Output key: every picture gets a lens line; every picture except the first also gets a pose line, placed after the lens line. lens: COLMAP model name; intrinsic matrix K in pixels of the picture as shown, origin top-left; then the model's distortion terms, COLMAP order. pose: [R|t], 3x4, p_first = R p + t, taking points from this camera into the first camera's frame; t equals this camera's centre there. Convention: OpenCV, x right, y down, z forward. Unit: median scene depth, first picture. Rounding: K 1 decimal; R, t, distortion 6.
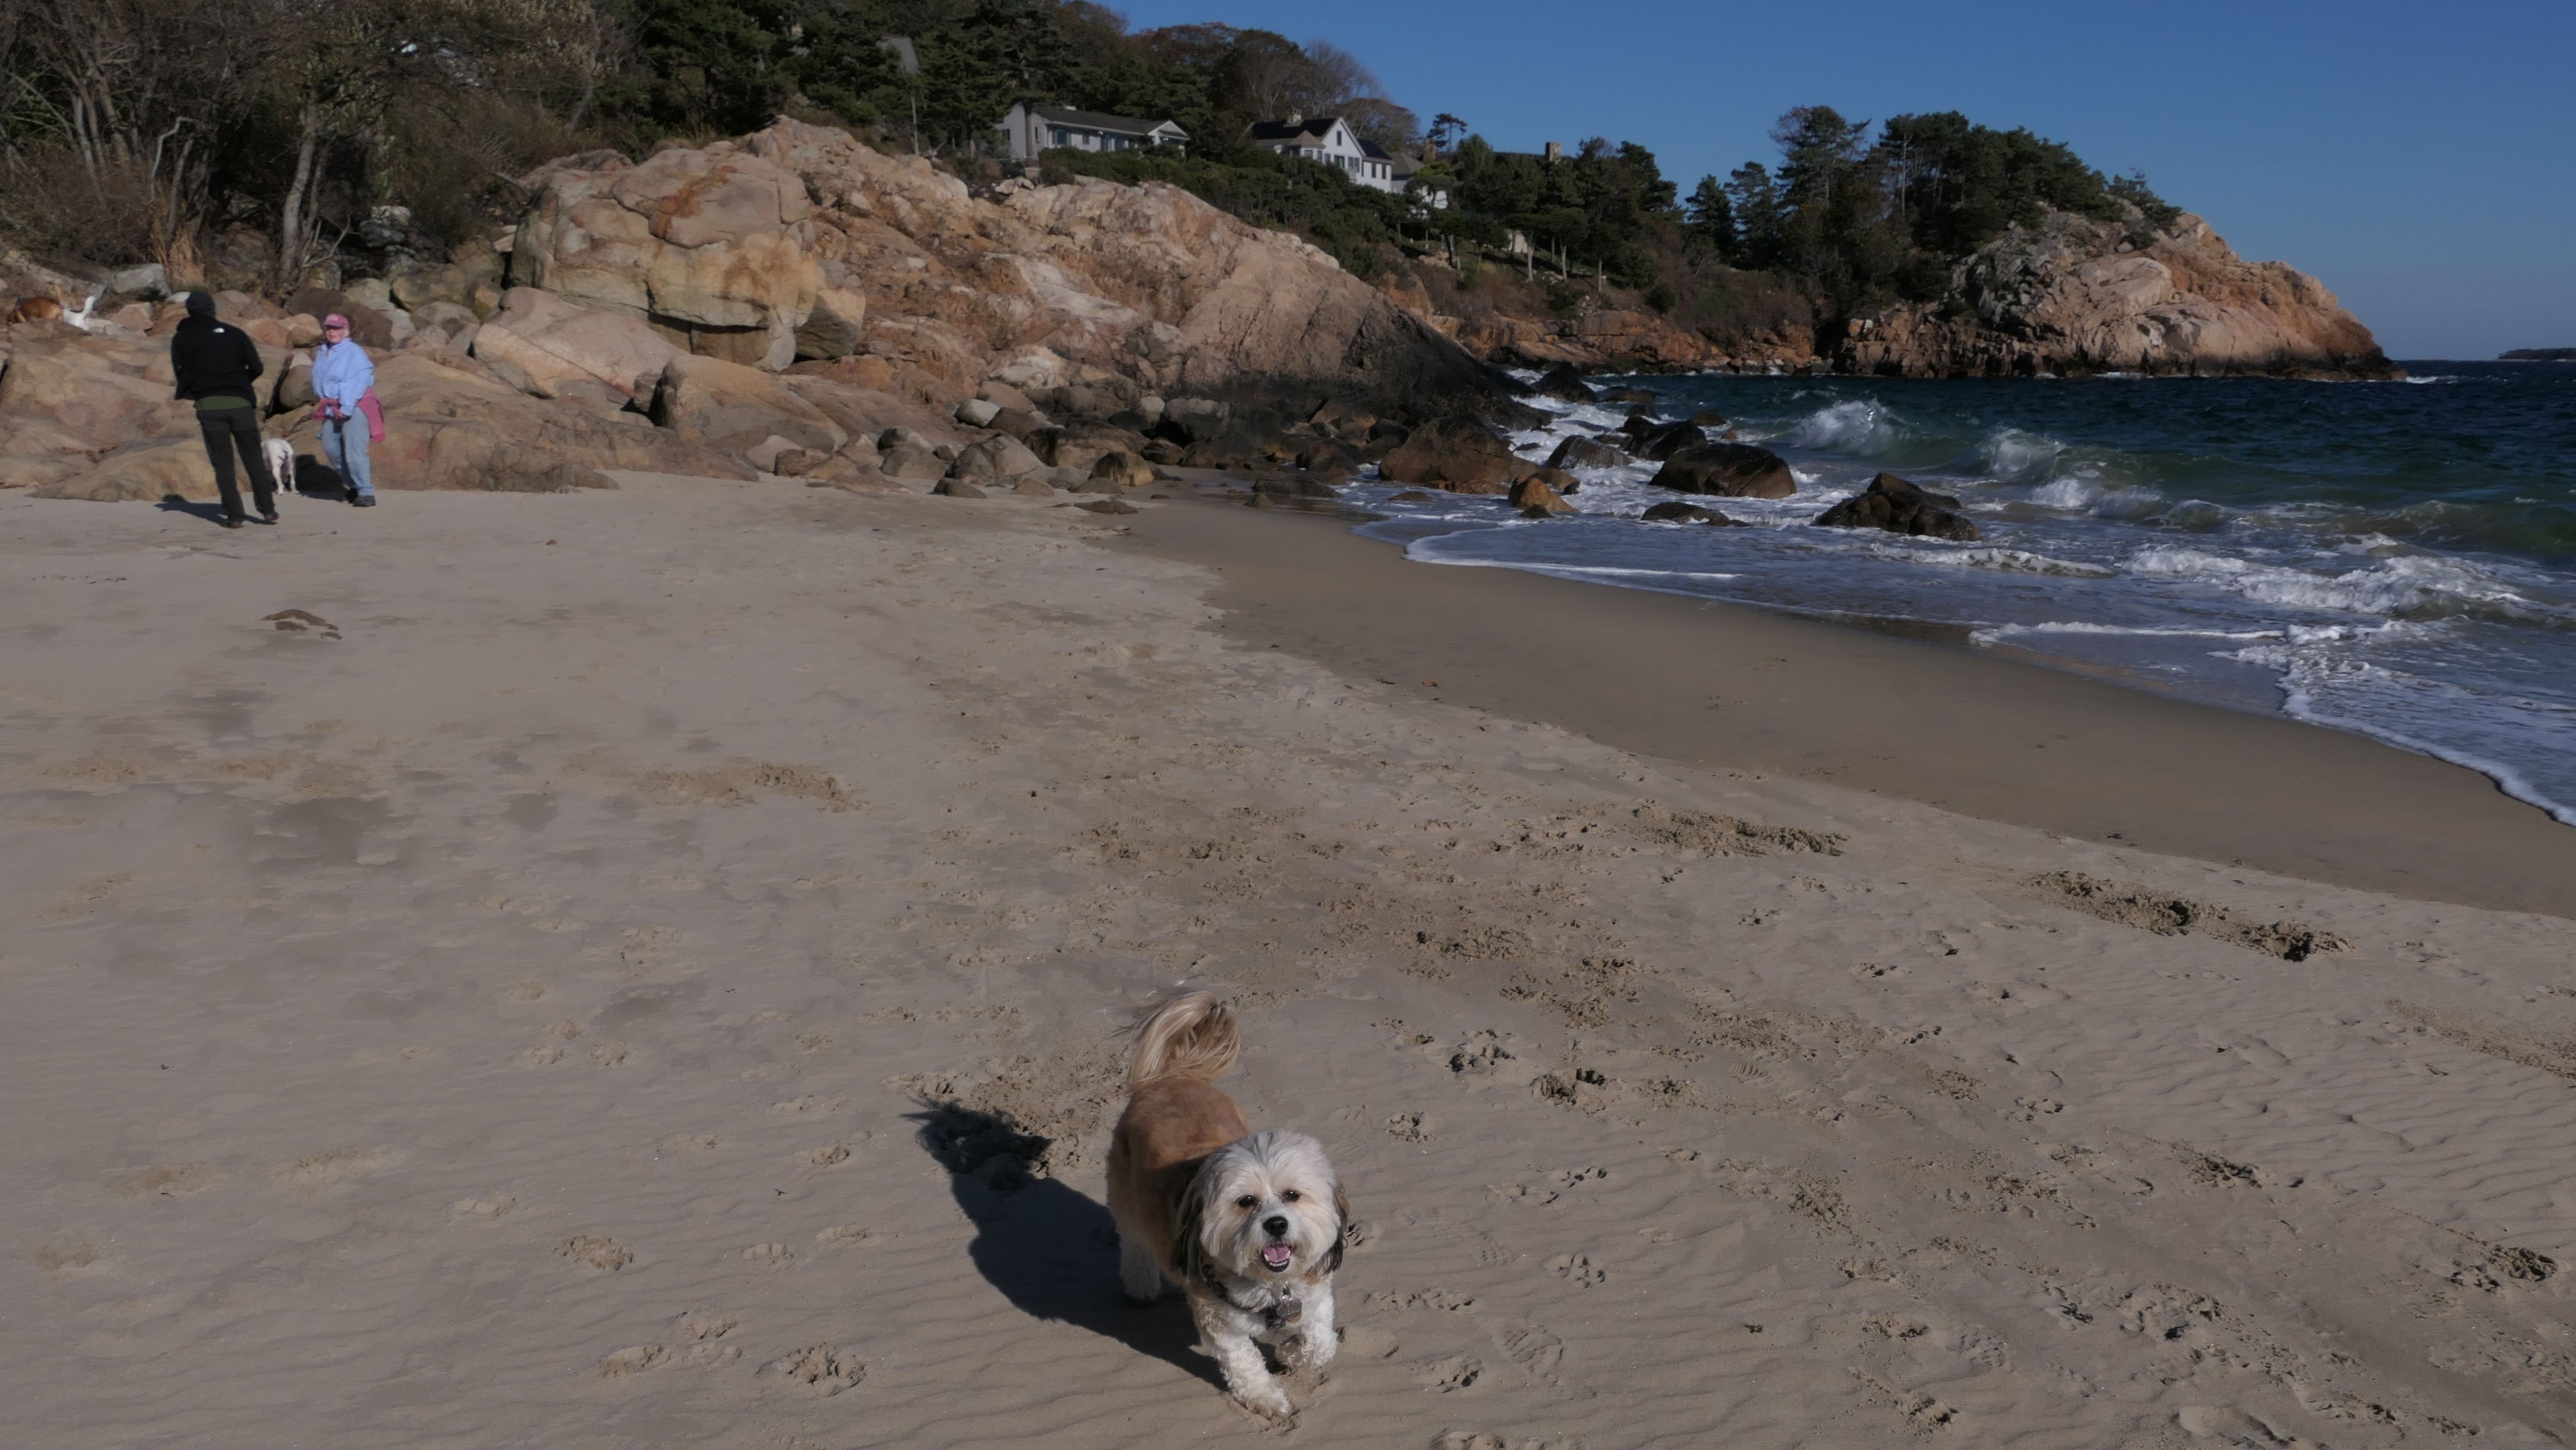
lens RADIAL K [[2125.0, 0, 1442.3], [0, 2125.0, 900.9], [0, 0, 1]] dist [-0.013348, 0.010165]
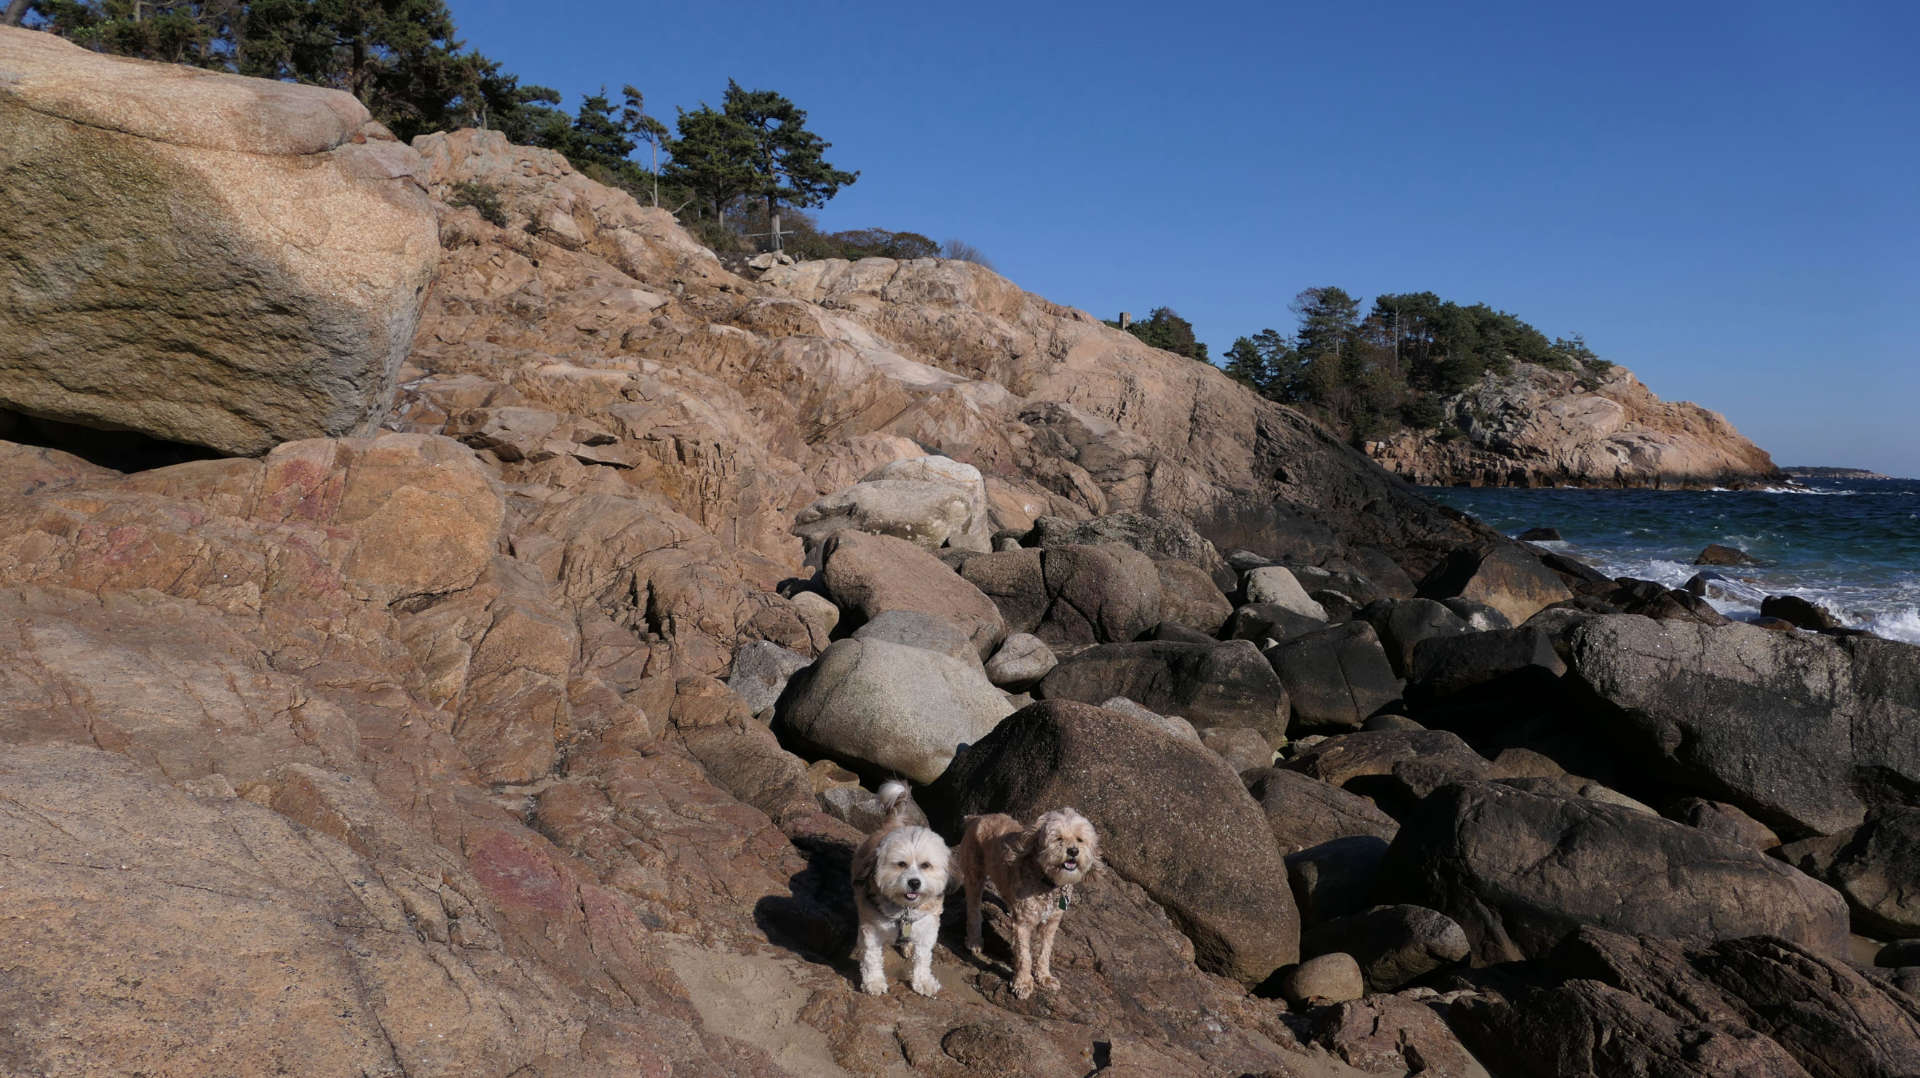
lens RADIAL K [[1442.3, 0, 938.6], [0, 1442.3, 537.6], [0, 0, 1]] dist [-0.006233, 0.000140]
pose [[0.999338, 0.011022, -0.034681, -0.039696], [-0.017752, 0.979598, -0.200183, -0.041286], [0.031767, 0.200667, 0.979144, 0.162456]]
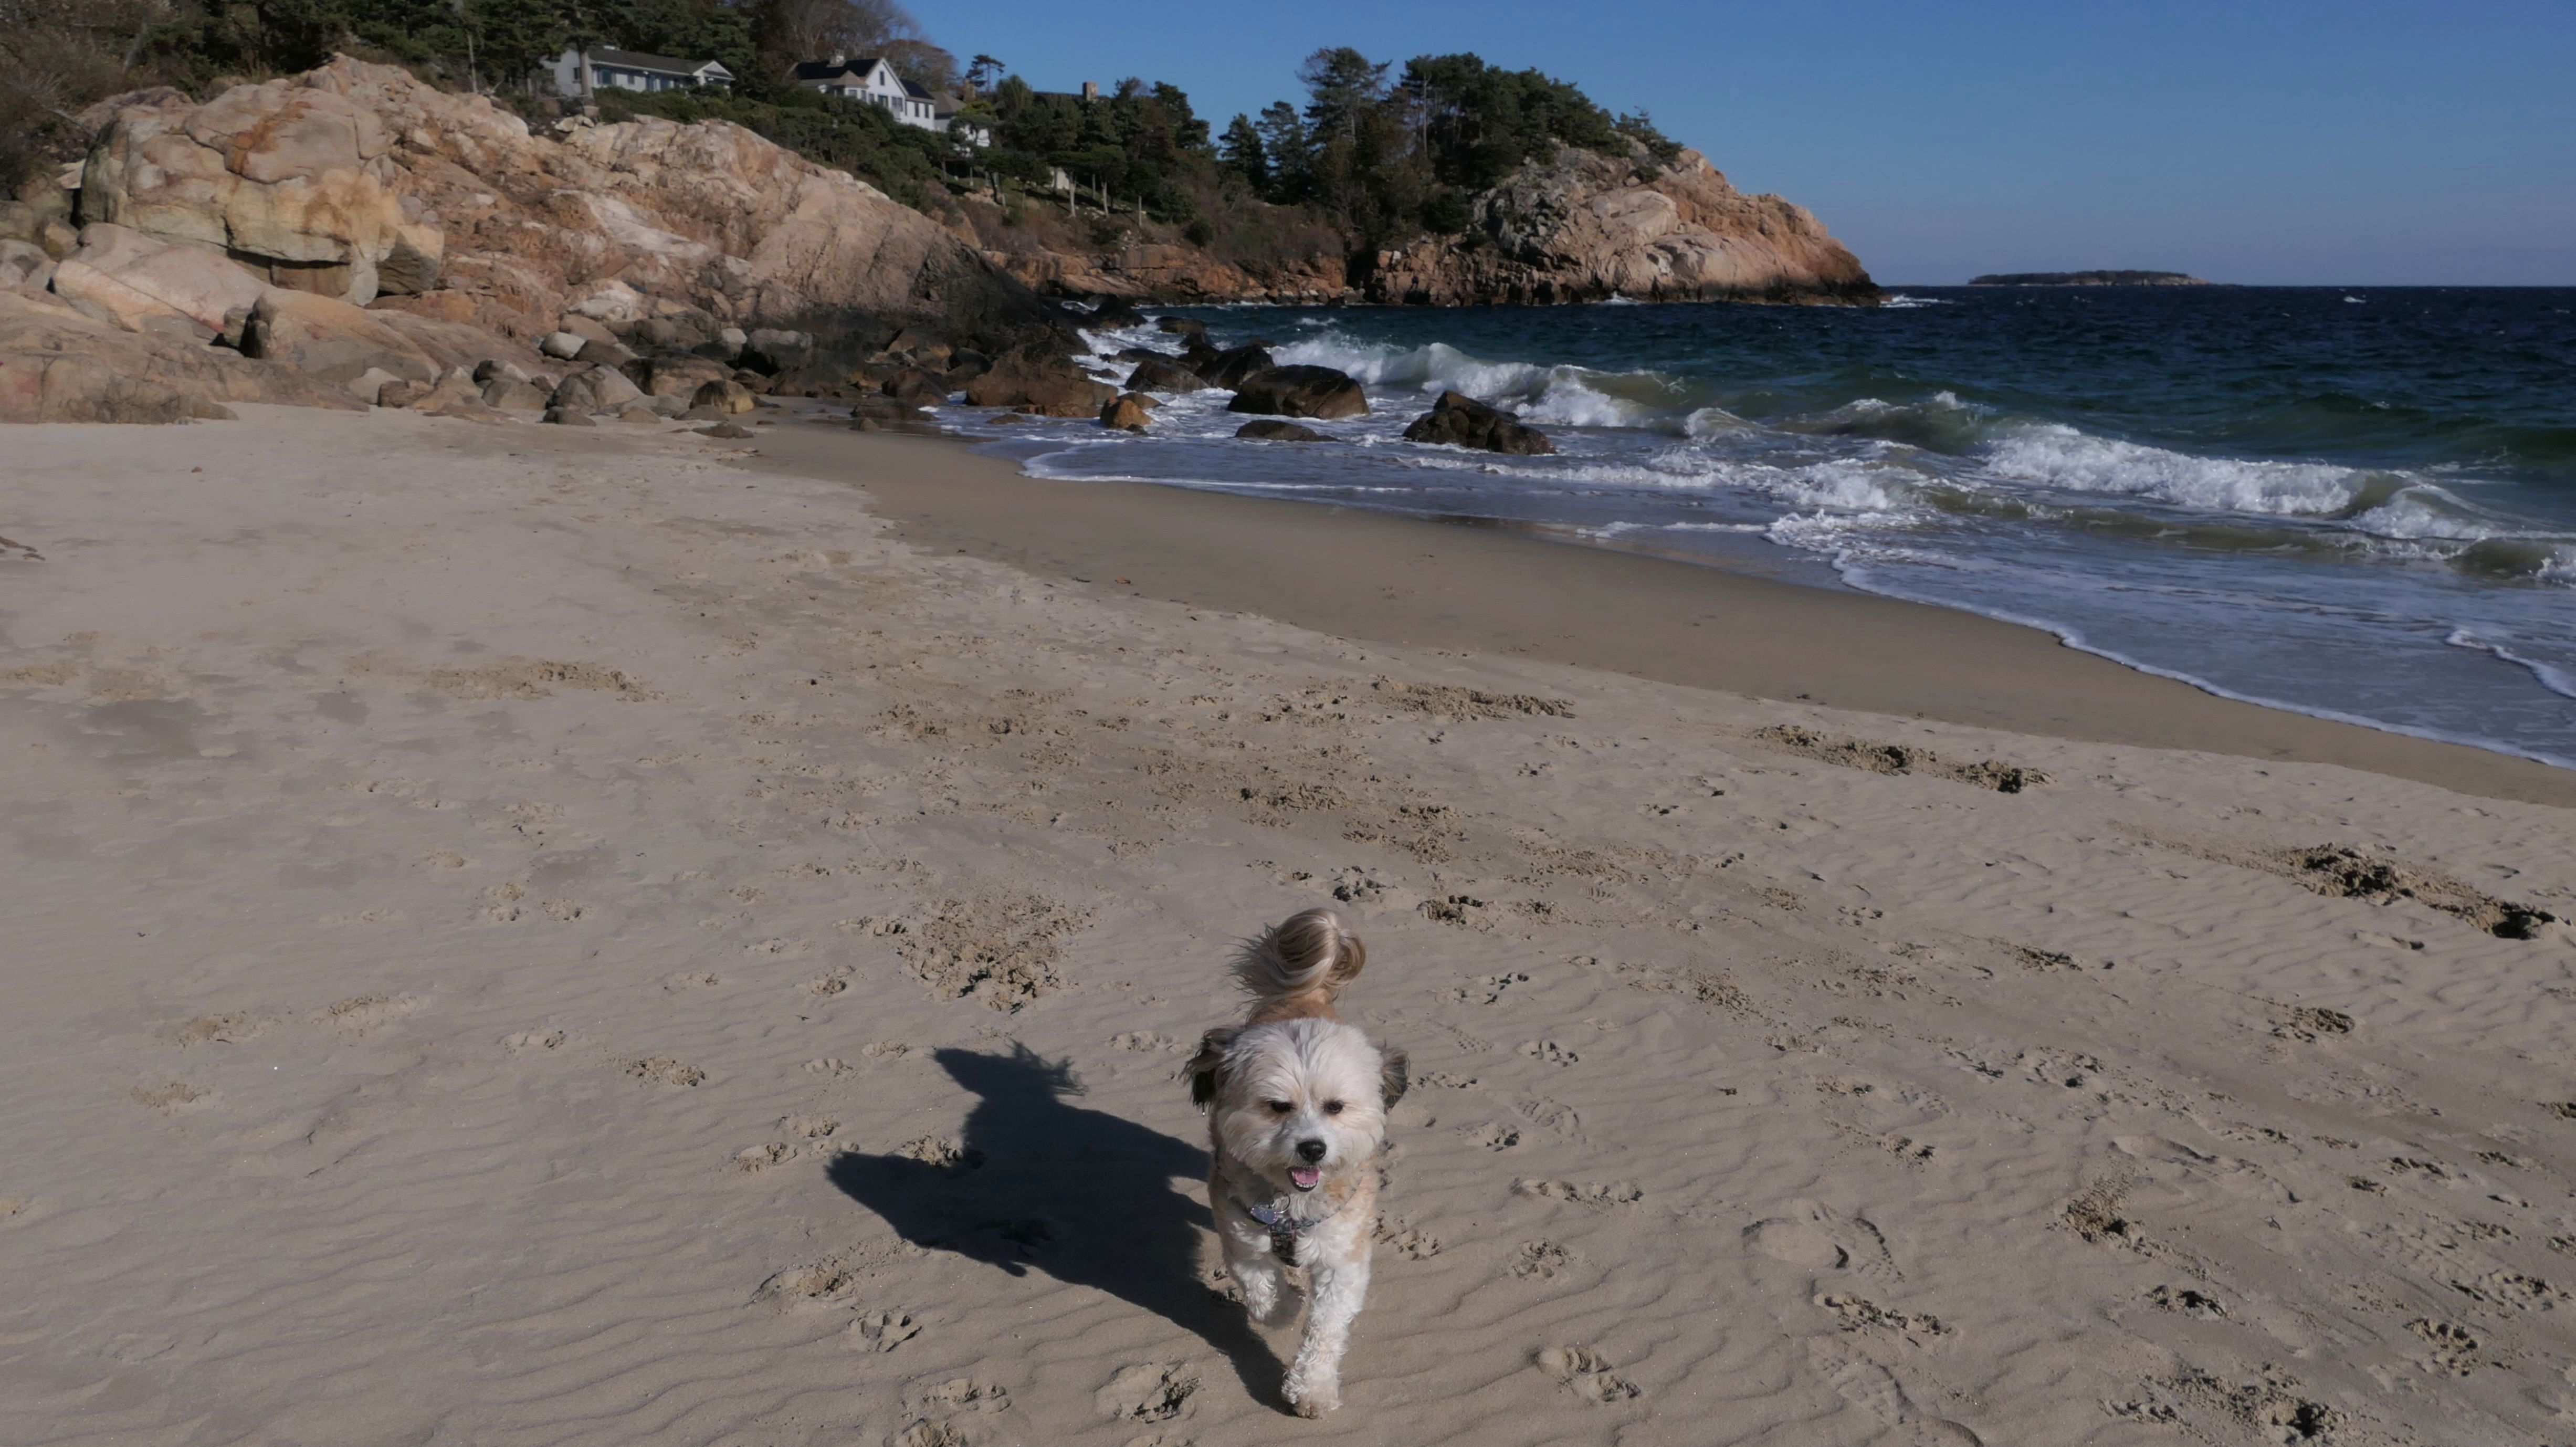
lens RADIAL K [[2051.0, 0, 1198.2], [0, 2051.0, 824.6], [0, 0, 1]] dist [-0.009728, 0.002076]
pose [[0.994846, -0.034110, 0.095484, -0.003410], [0.033731, 0.999415, 0.005581, 0.000670], [-0.095619, -0.002331, 0.995415, -0.000714]]
